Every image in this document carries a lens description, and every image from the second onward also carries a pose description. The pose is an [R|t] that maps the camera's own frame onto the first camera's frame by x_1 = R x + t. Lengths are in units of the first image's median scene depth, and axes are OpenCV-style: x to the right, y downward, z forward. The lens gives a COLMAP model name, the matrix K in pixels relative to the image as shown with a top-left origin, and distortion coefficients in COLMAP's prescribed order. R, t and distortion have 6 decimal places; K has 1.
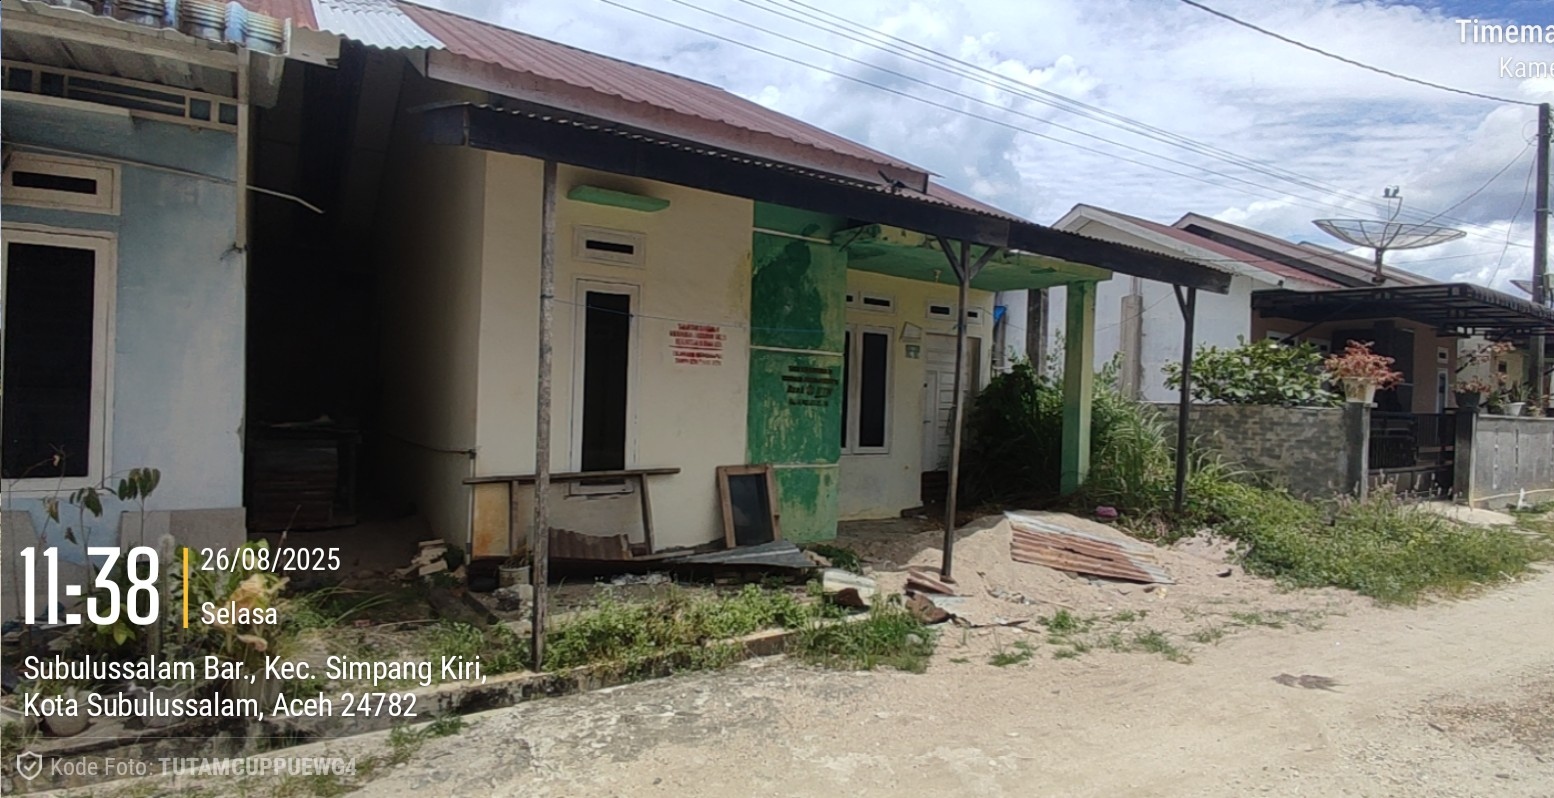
lens RADIAL K [[803.3, 0, 791.3], [0, 803.3, 396.7], [0, 0, 1]] dist [-0.004607, -0.000822]
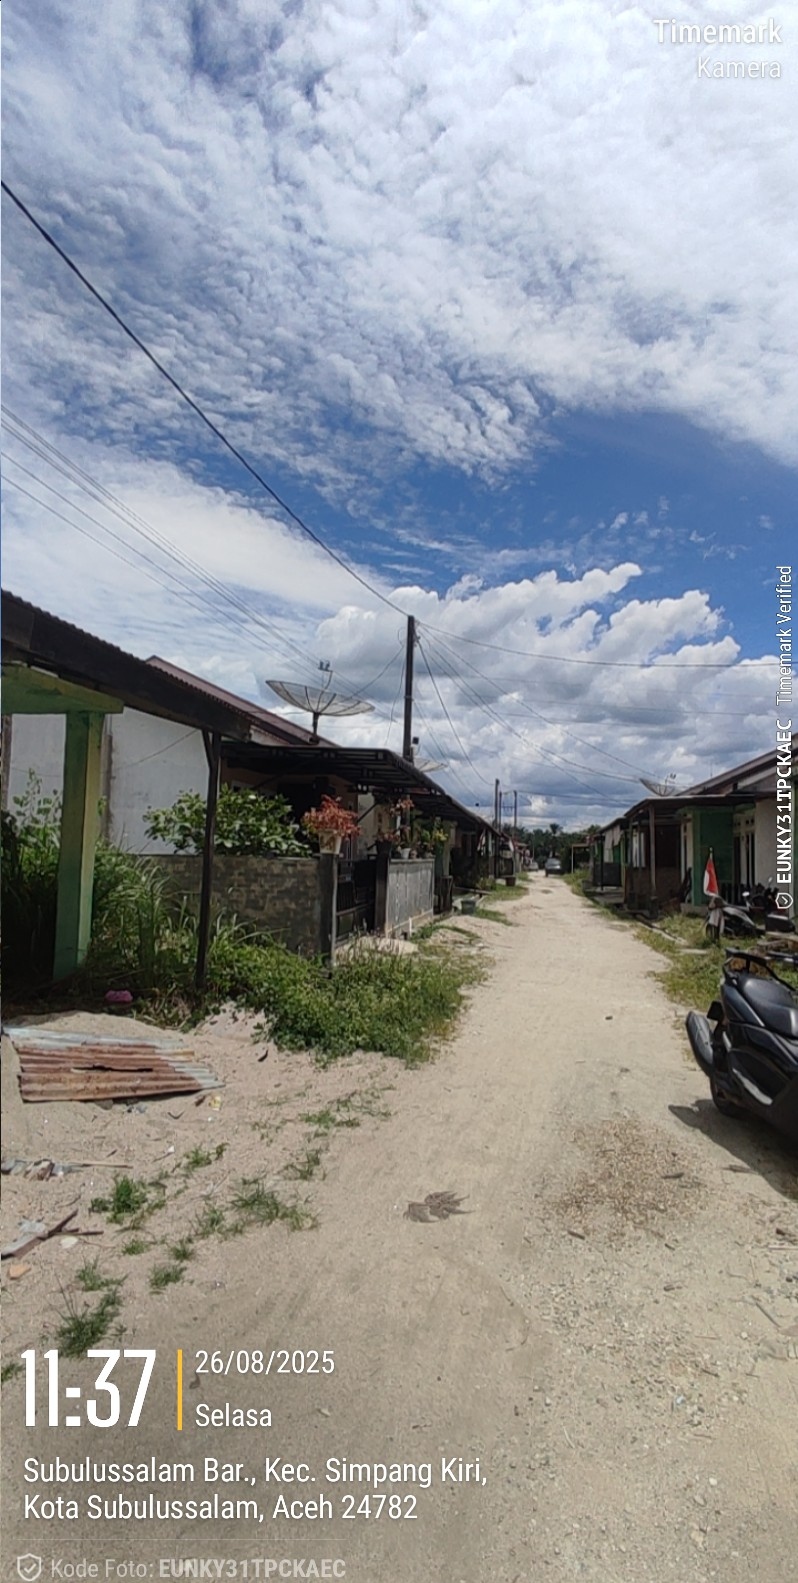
lens RADIAL K [[808.7, 0, 399.0], [0, 808.7, 791.5], [0, 0, 1]] dist [-0.000424, -0.007215]
pose [[0.692739, 0.039855, 0.720086, -0.007889], [0.000400, 0.998450, -0.055647, -0.020053], [-0.721188, 0.038837, 0.691649, 0.251473]]
